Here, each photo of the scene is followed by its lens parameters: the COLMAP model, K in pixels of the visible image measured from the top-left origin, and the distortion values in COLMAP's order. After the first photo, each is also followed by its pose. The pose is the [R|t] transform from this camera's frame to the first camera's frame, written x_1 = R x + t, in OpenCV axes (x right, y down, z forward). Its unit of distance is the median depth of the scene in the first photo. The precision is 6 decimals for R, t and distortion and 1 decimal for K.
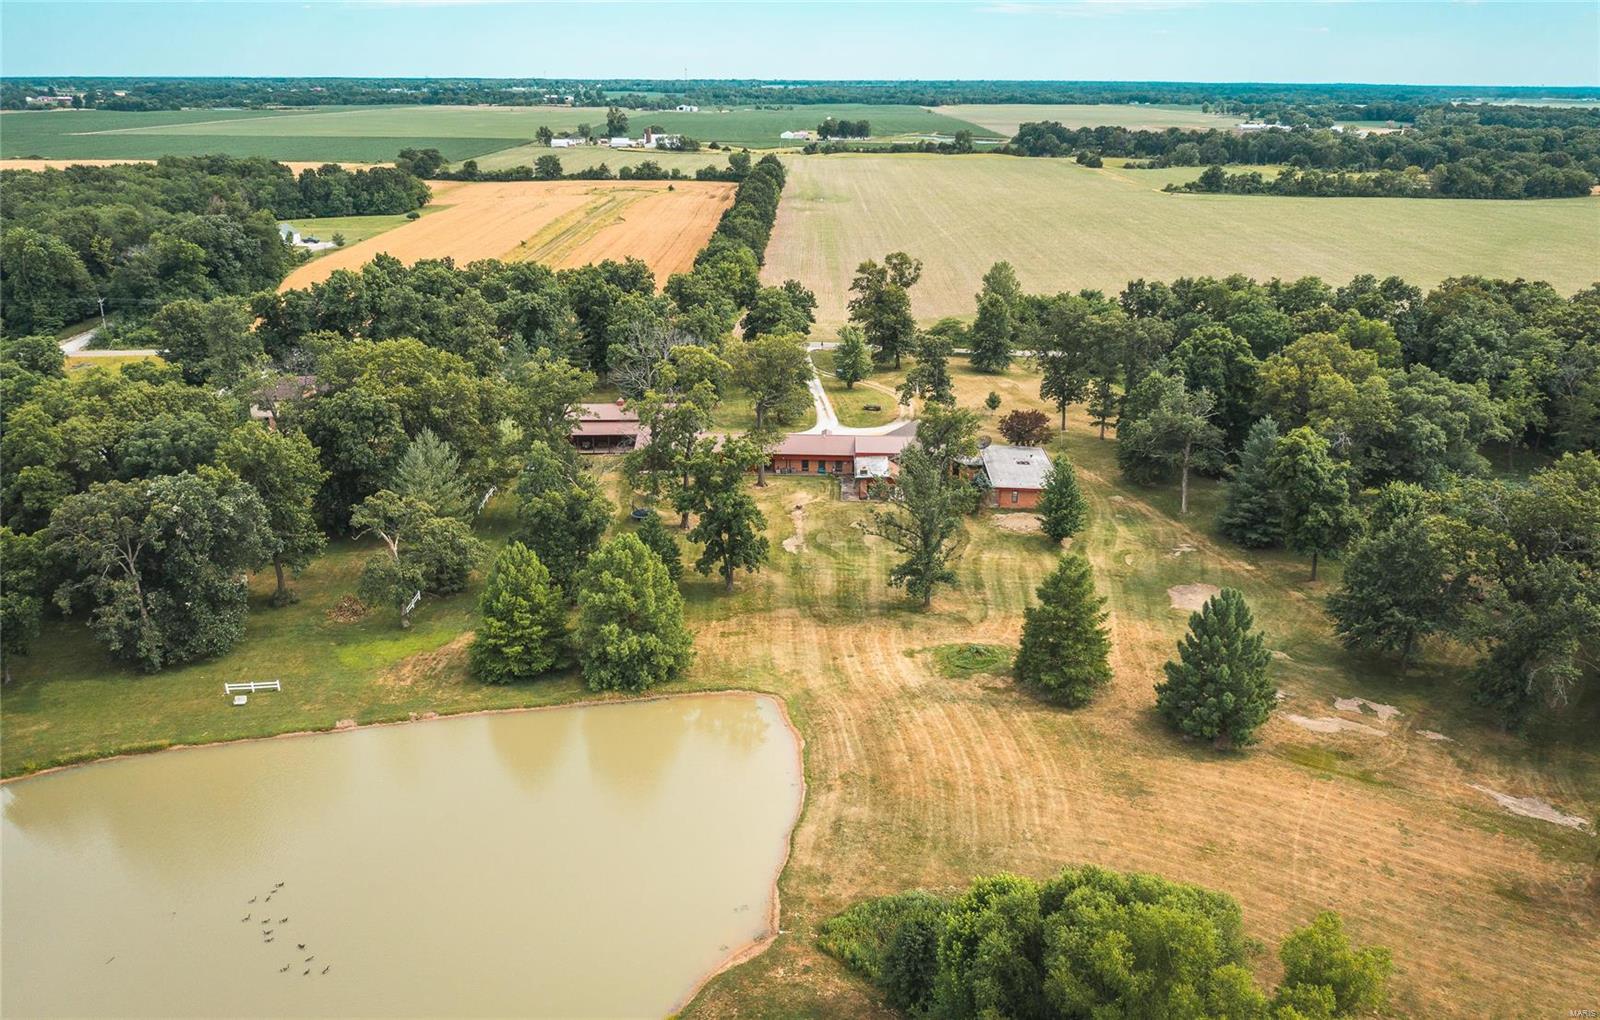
lens RADIAL K [[1233.3, 0, 800.0], [0, 1233.3, 510.0], [0, 0, 1]] dist [-0.009463, -0.001221]
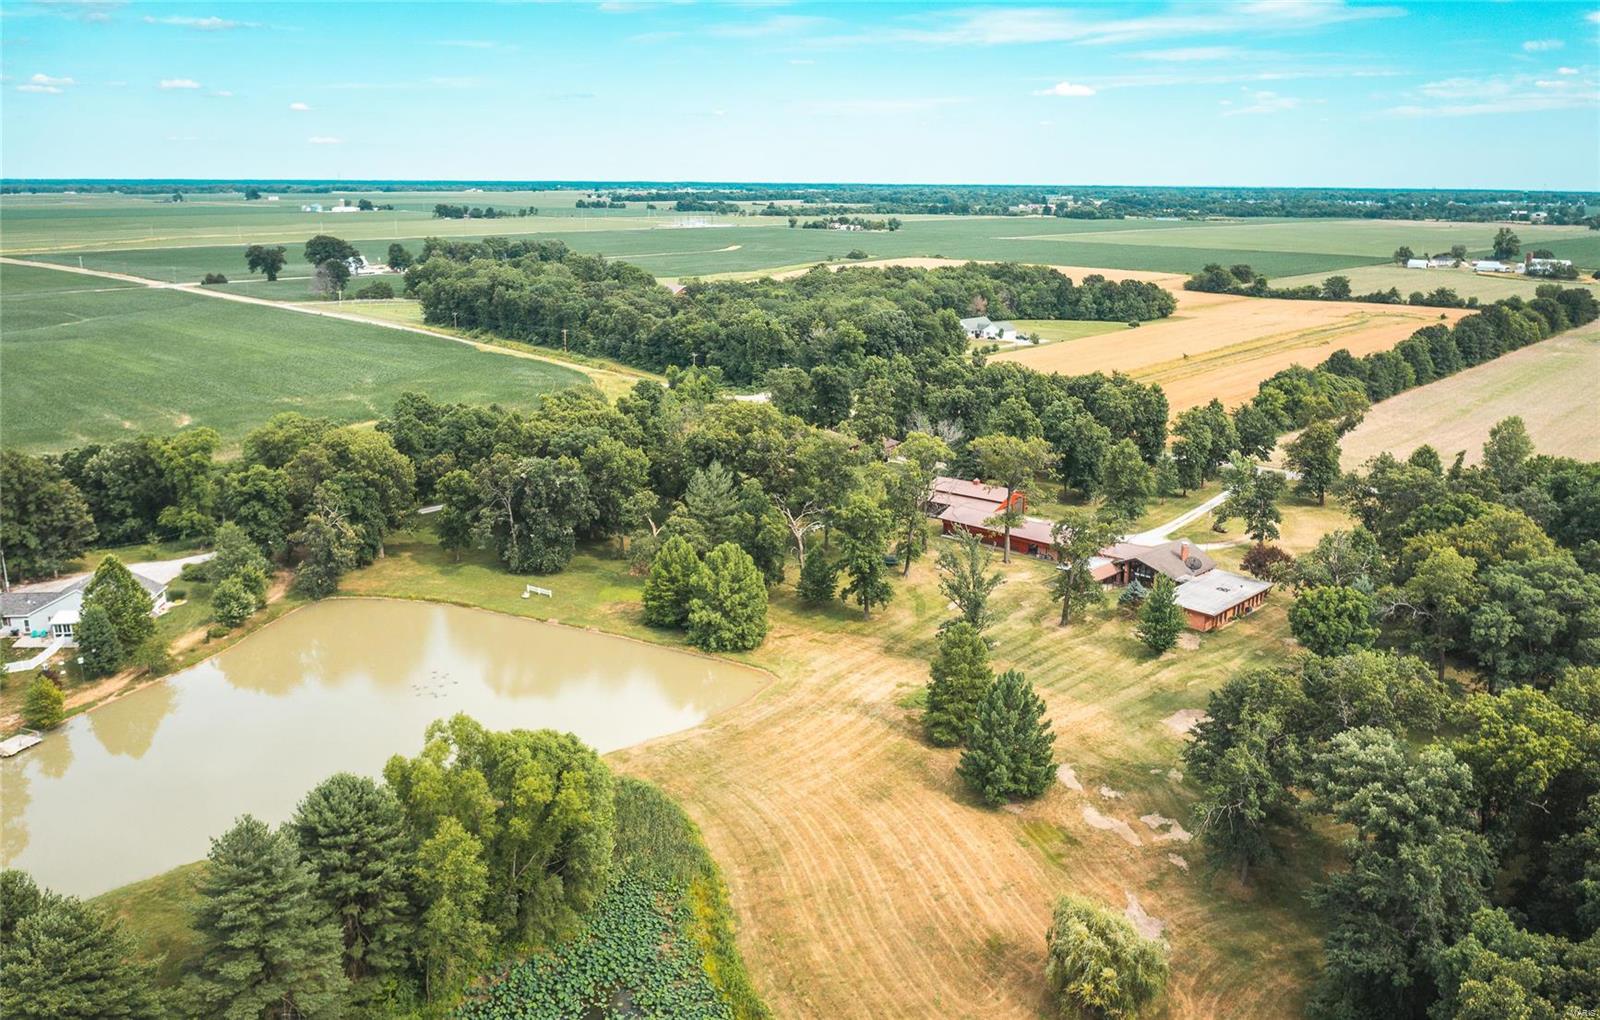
lens RADIAL K [[1233.3, 0, 800.0], [0, 1233.3, 510.0], [0, 0, 1]] dist [-0.009463, -0.001221]
pose [[0.749252, 0.168855, -0.640398, 0.139423], [-0.221333, 0.975197, -0.001823, -0.005657], [0.624206, 0.143107, 0.768041, -0.008890]]
